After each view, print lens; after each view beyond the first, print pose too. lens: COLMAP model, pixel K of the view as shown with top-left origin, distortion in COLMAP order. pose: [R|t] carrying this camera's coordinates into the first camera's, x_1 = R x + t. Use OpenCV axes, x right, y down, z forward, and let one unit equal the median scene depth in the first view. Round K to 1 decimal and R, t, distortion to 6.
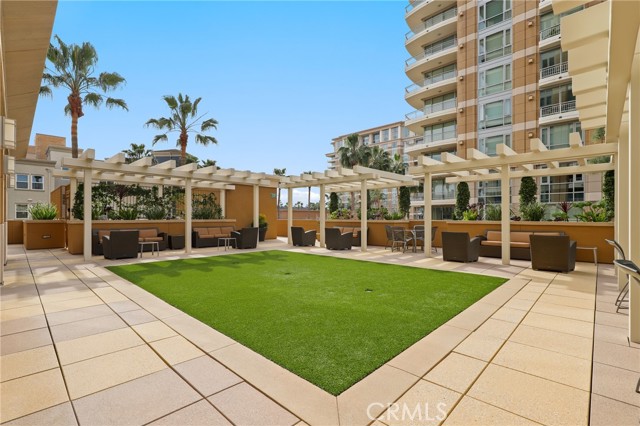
lens RADIAL K [[295.5, 0, 318.9], [0, 295.5, 215.3], [0, 0, 1]] dist [-0.001208, -0.000059]
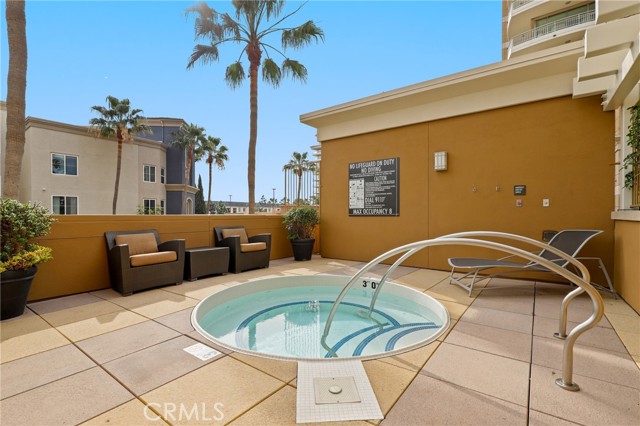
lens RADIAL K [[295.5, 0, 320.2], [0, 295.5, 215.7], [0, 0, 1]] dist [-0.001208, -0.000059]
pose [[0.991577, -0.003440, 0.129470, -0.306966], [0.002174, 0.999948, 0.009923, 0.003341], [-0.129498, -0.009558, 0.991534, 0.364032]]
